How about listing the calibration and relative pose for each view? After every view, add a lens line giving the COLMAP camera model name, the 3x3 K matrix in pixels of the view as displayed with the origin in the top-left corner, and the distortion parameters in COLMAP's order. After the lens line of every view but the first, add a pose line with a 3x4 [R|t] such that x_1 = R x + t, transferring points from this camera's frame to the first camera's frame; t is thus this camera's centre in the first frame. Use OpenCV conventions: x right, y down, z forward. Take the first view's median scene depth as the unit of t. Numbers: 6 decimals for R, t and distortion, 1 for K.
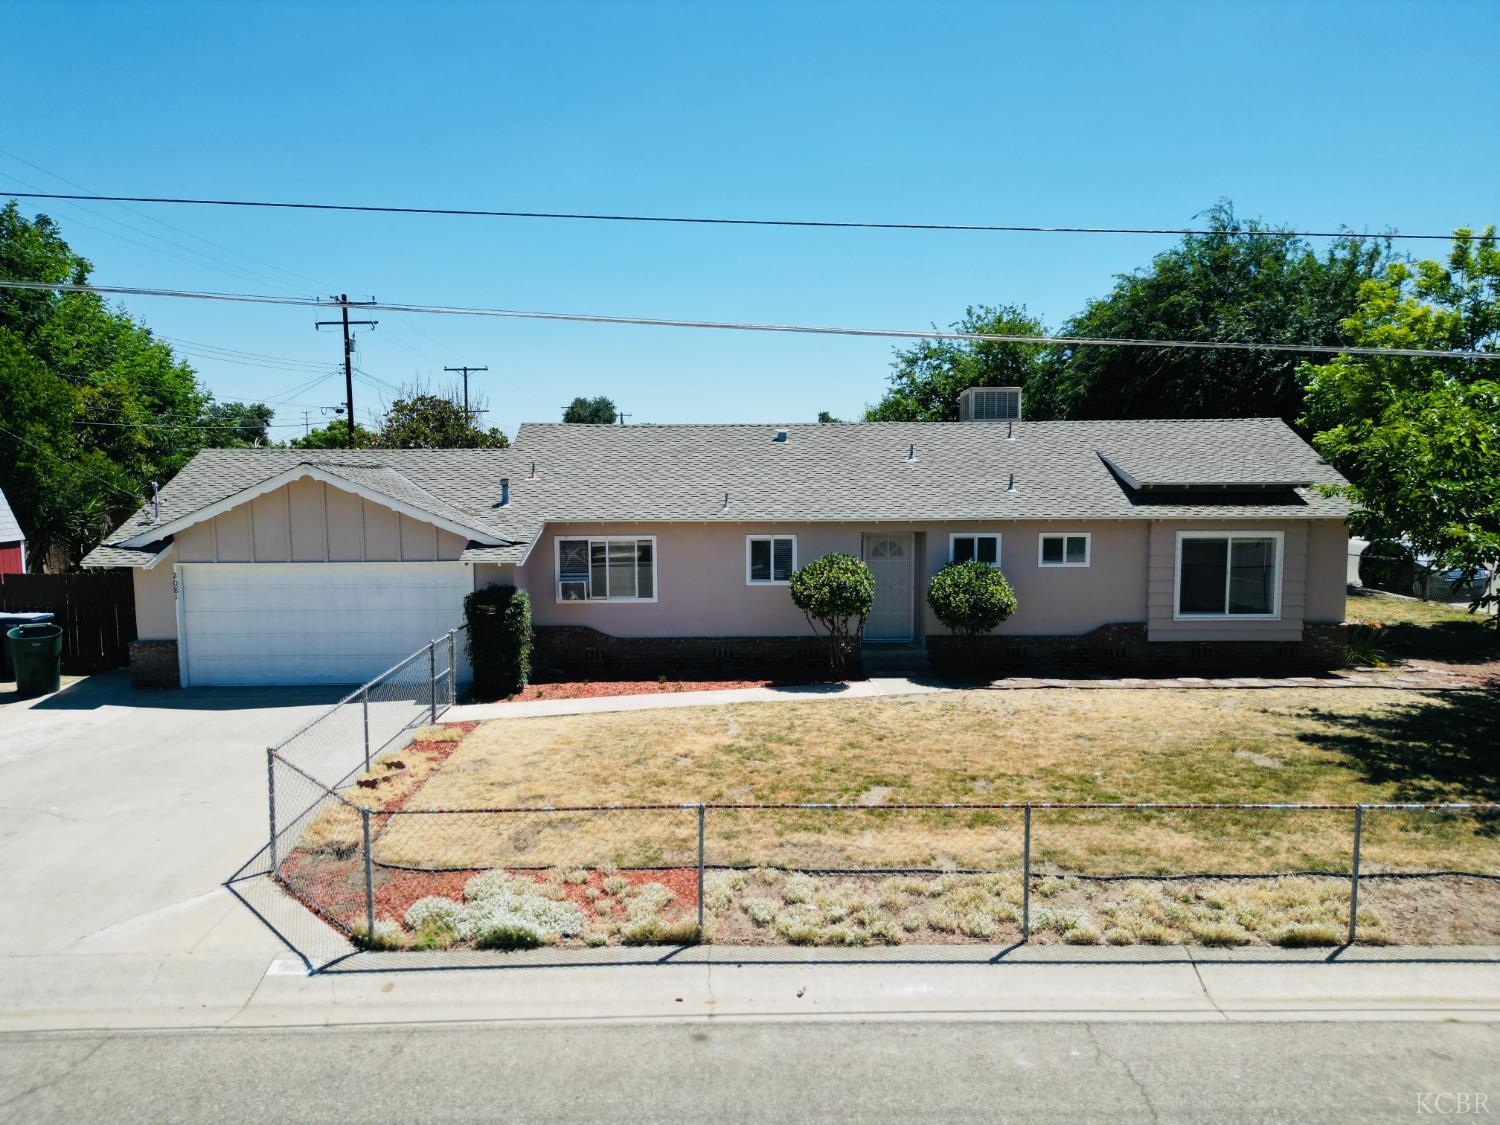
lens RADIAL K [[1047.3, 0, 748.5], [0, 1047.3, 566.0], [0, 0, 1]] dist [0.053952, -0.046675]
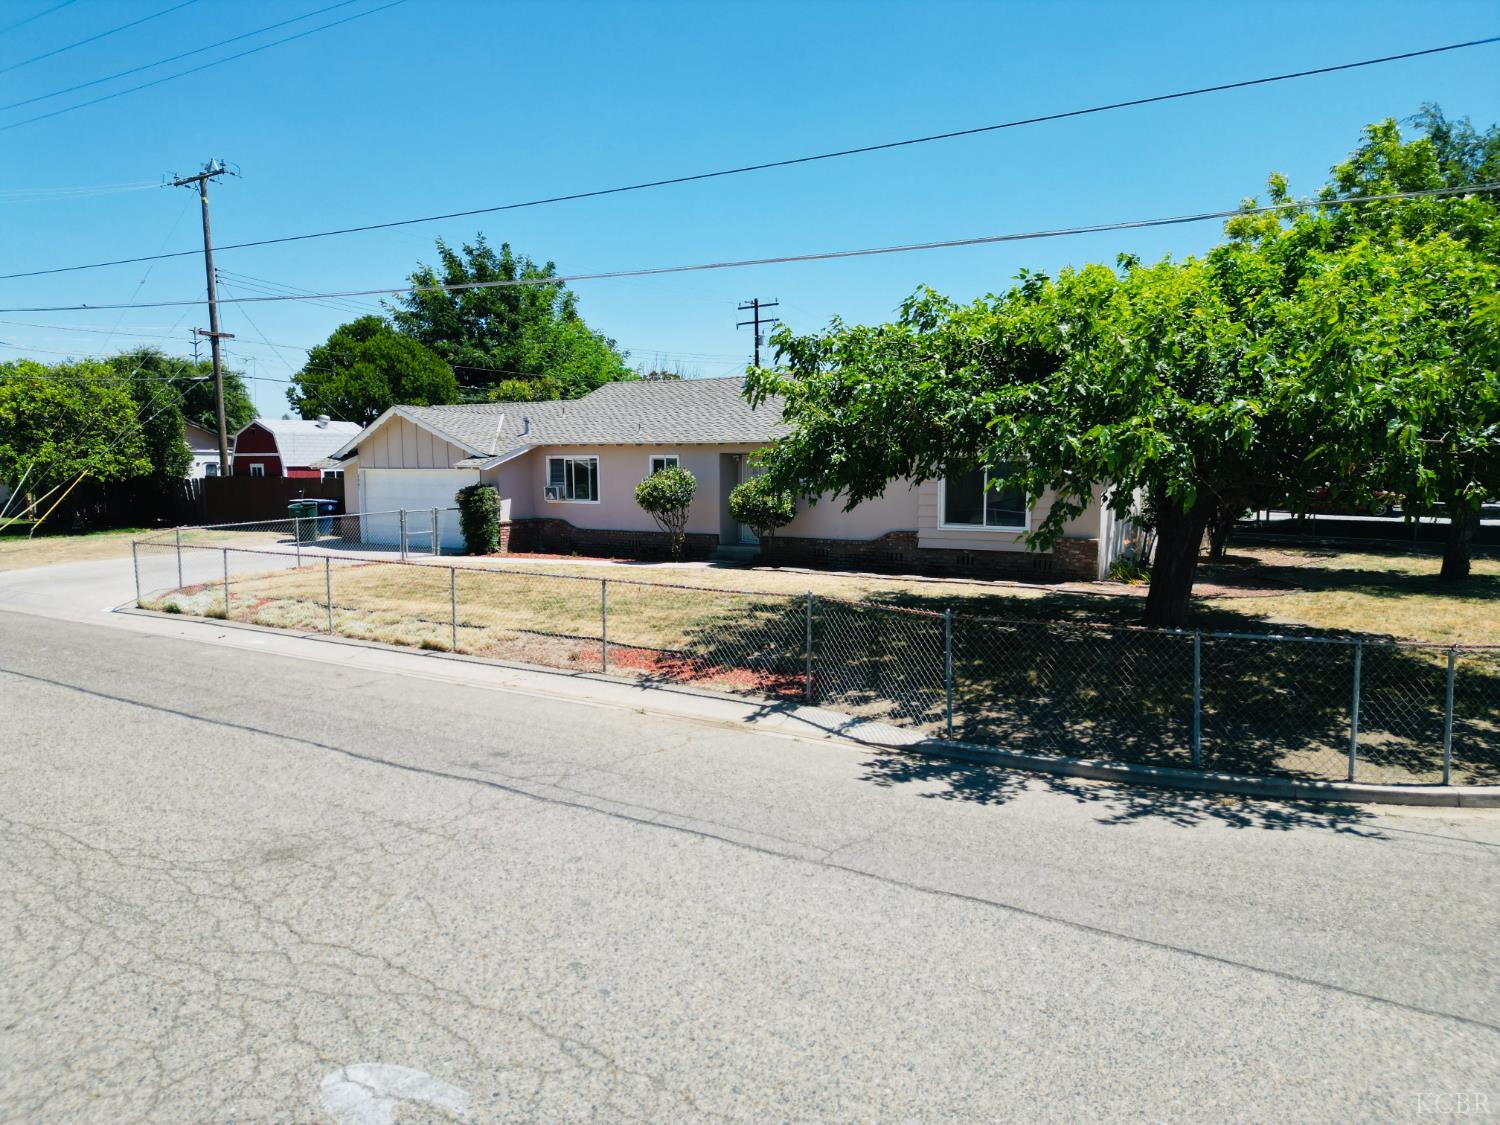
lens RADIAL K [[1047.3, 0, 748.5], [0, 1047.3, 566.0], [0, 0, 1]] dist [0.053952, -0.046675]
pose [[0.829340, 0.056479, -0.555882, 0.856998], [-0.053770, 0.998328, 0.021211, 0.077031], [0.556151, 0.012298, 0.830991, -0.042896]]
